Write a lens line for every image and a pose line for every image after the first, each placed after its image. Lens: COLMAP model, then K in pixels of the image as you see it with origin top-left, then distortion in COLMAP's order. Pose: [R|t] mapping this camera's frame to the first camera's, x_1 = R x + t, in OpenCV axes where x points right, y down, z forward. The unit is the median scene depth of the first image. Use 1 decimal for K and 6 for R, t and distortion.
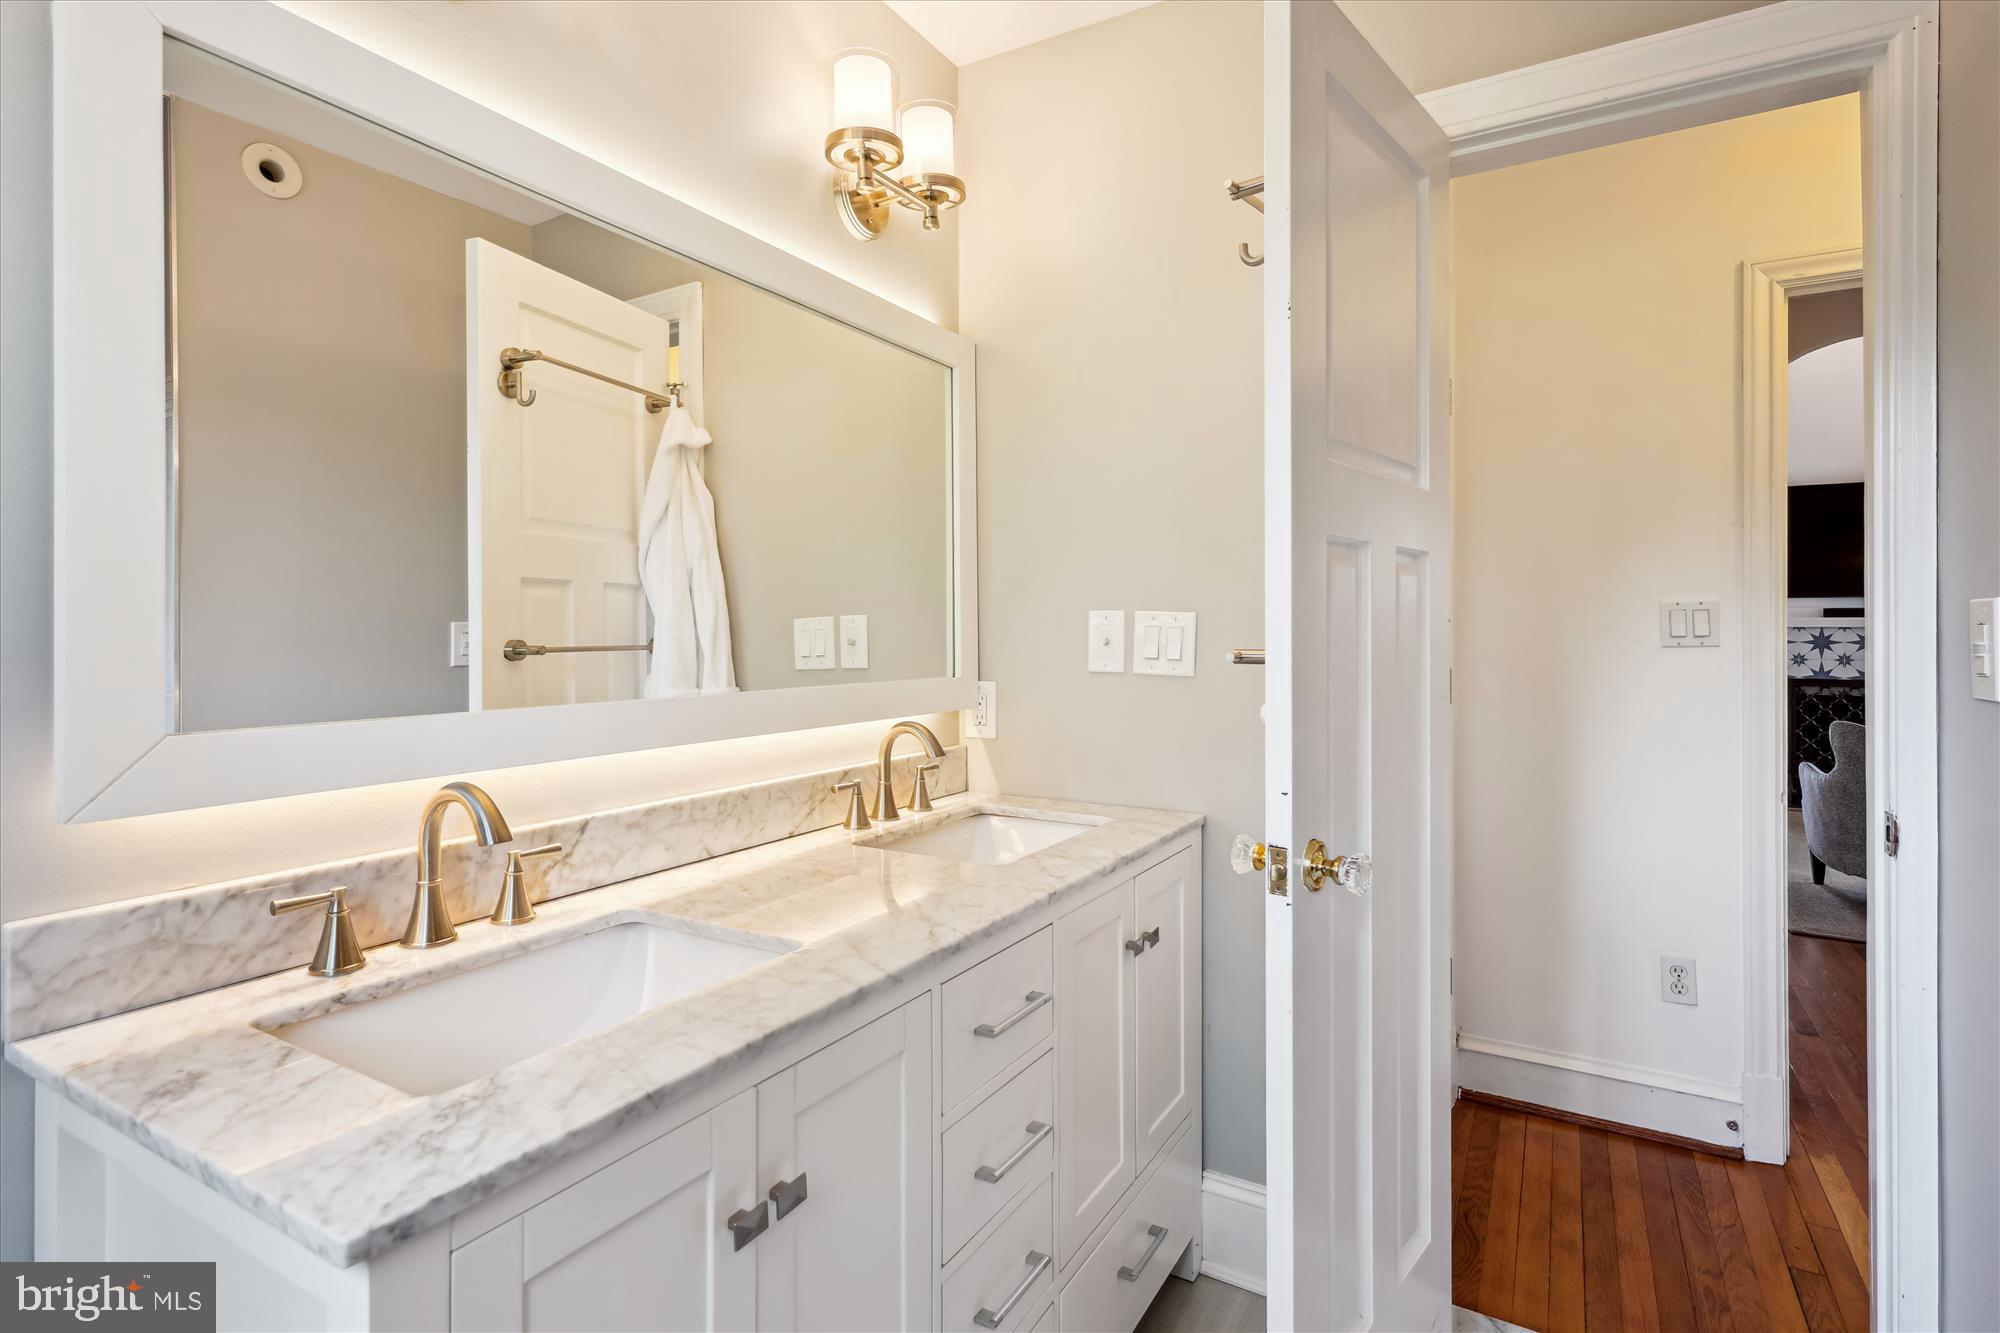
lens RADIAL K [[978.4, 0, 997.1], [0, 978.4, 631.0], [0, 0, 1]] dist [0.004410, 0.000955]
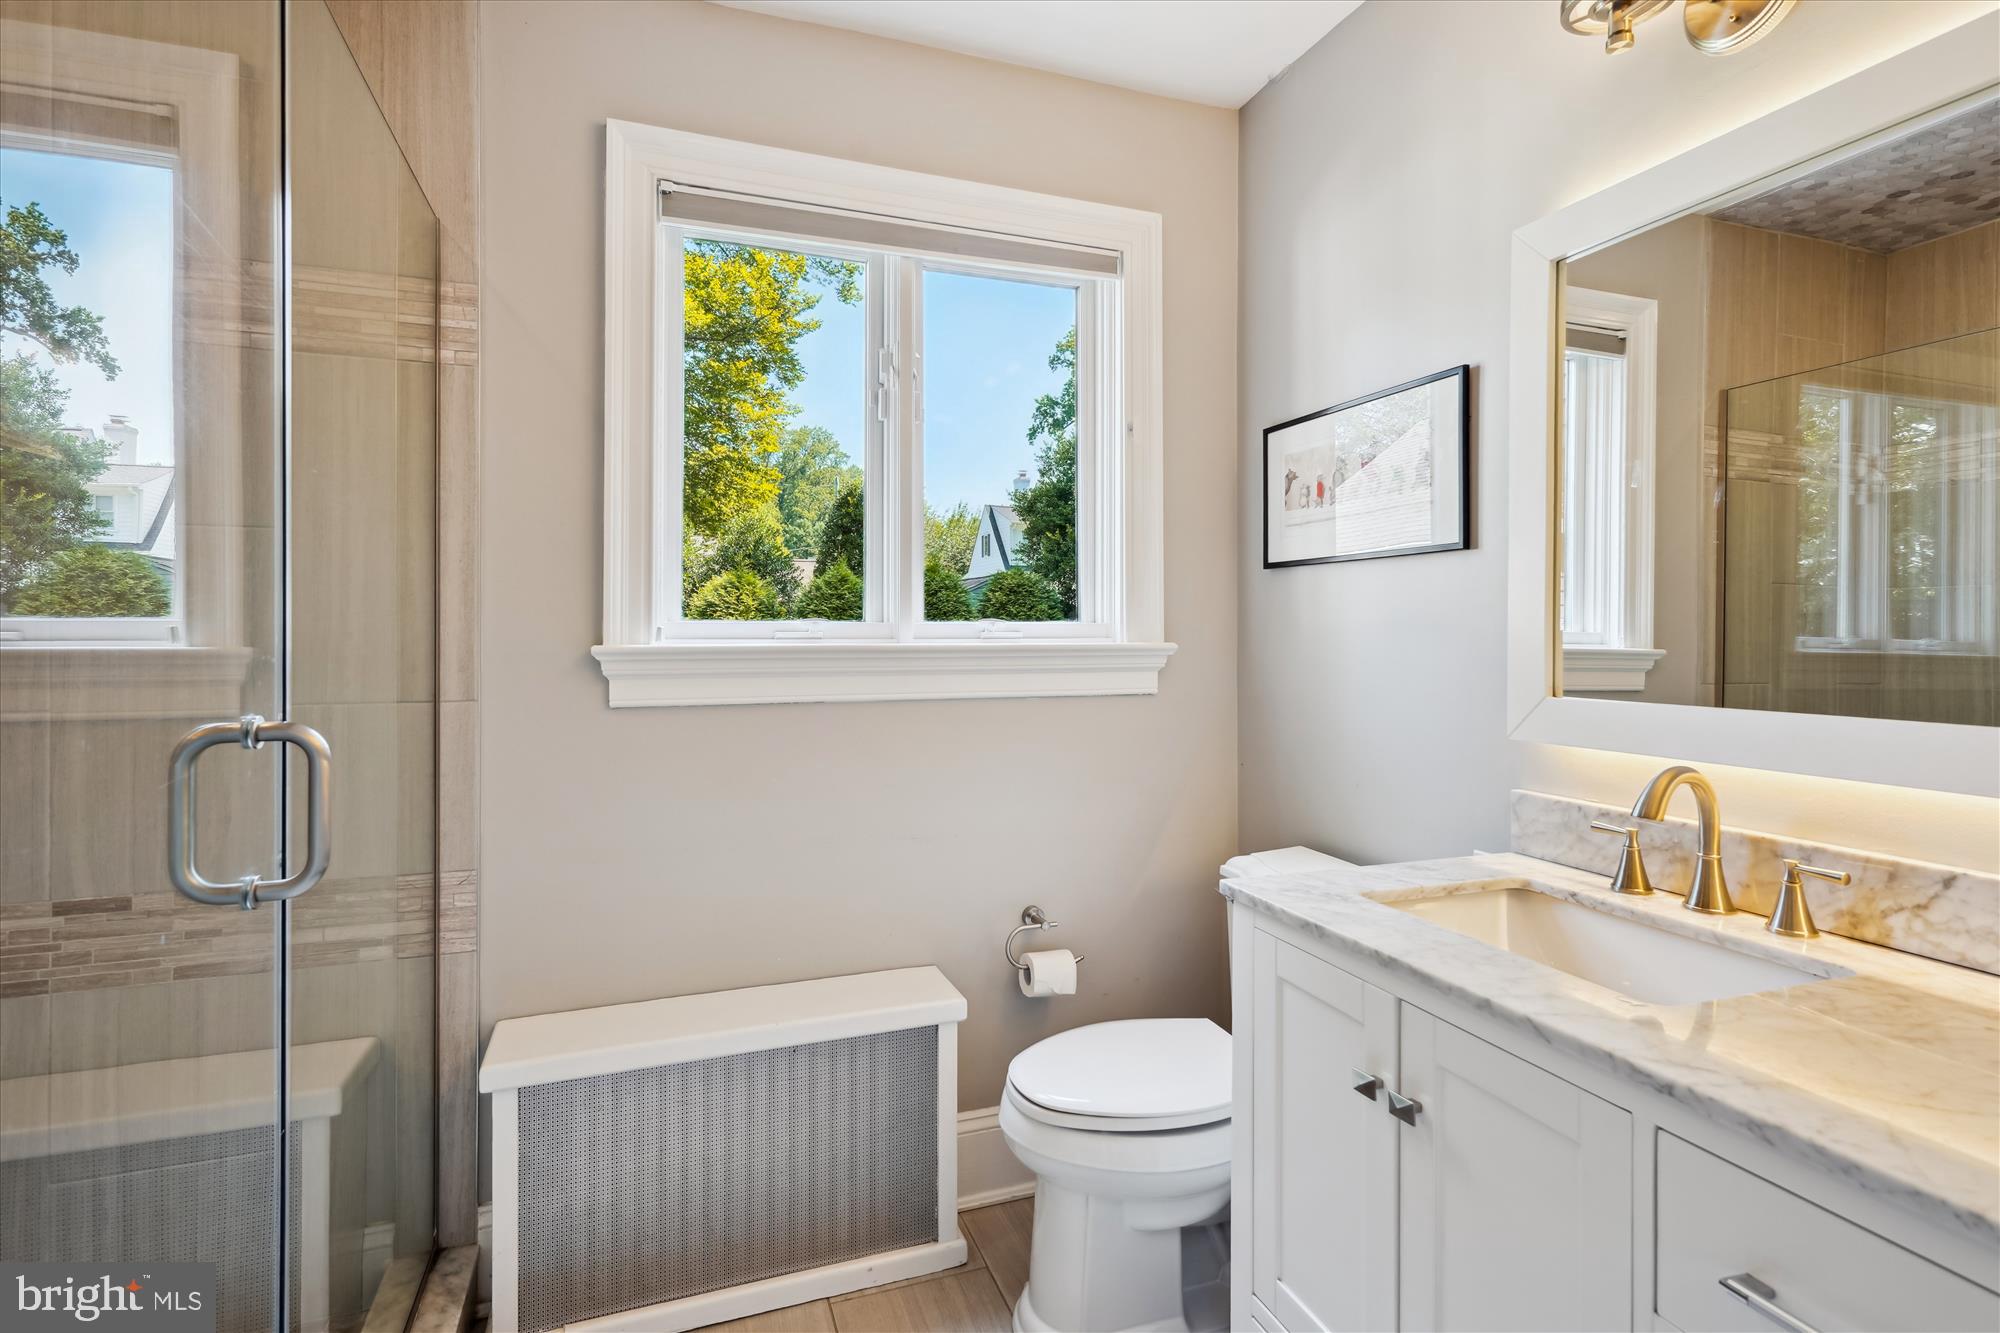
lens RADIAL K [[978.4, 0, 997.1], [0, 978.4, 631.0], [0, 0, 1]] dist [0.004410, 0.000955]
pose [[-0.637626, -0.001416, -0.770345, 0.944614], [-0.001125, 0.999999, -0.000907, 0.000281], [0.770346, 0.000288, -0.637626, 1.275387]]
